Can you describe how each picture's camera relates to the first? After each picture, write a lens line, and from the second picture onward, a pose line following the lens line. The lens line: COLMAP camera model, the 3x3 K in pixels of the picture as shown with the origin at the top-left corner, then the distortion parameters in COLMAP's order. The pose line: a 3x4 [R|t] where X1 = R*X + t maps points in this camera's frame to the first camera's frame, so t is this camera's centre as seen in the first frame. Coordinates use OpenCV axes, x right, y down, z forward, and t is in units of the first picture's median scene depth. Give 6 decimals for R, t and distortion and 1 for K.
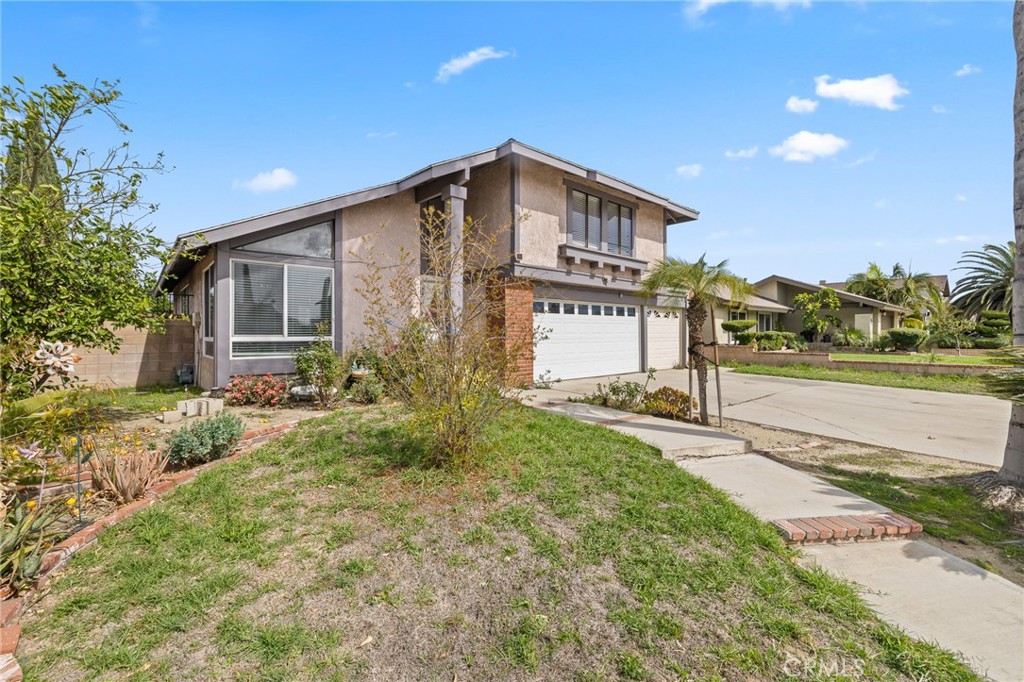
lens RADIAL K [[434.4, 0, 508.4], [0, 434.4, 330.5], [0, 0, 1]] dist [0.001122, 0.000279]
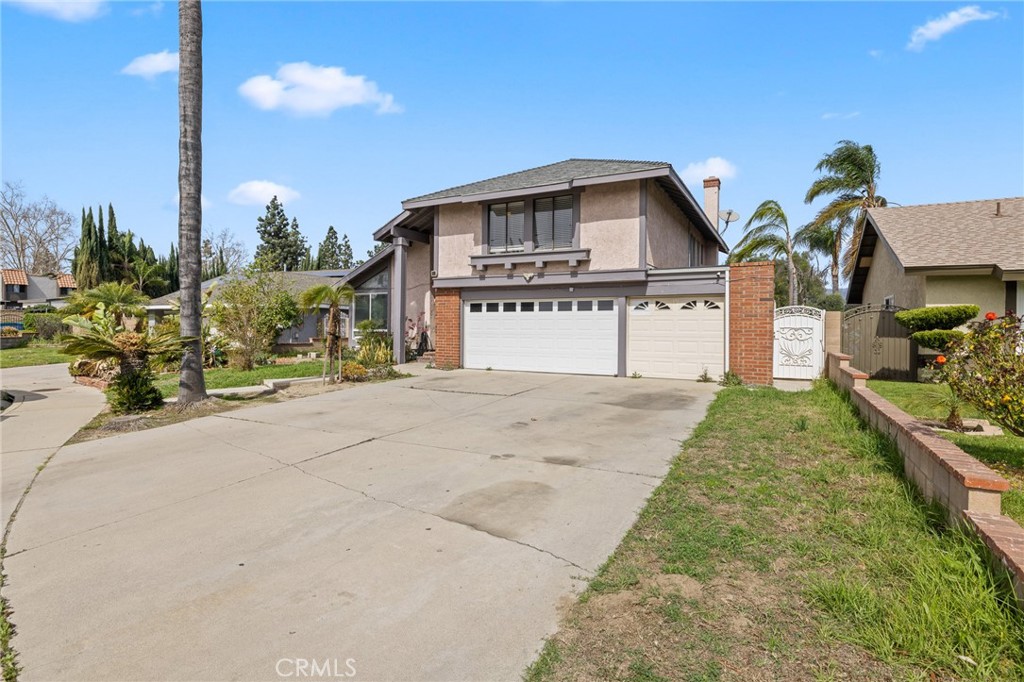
lens RADIAL K [[509.9, 0, 514.1], [0, 509.9, 328.5], [0, 0, 1]] dist [-0.002411, -0.000471]
pose [[0.356336, -0.000104, -0.934358, 1.394792], [-0.007193, 0.999970, -0.002855, 0.009168], [0.934330, 0.007738, 0.356324, 0.553057]]
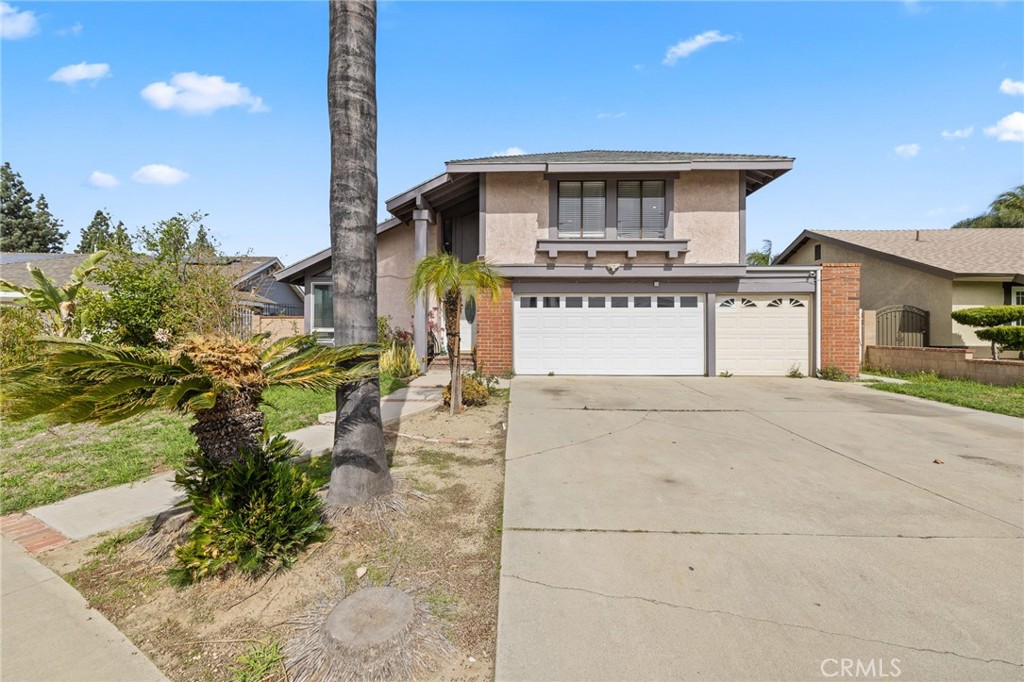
lens RADIAL K [[434.4, 0, 508.4], [0, 434.4, 330.5], [0, 0, 1]] dist [0.001122, 0.000279]
pose [[0.729386, -0.003512, -0.684093, 0.712742], [-0.000307, 0.999985, -0.005461, 0.019455], [0.684102, 0.004194, 0.729374, 0.190385]]
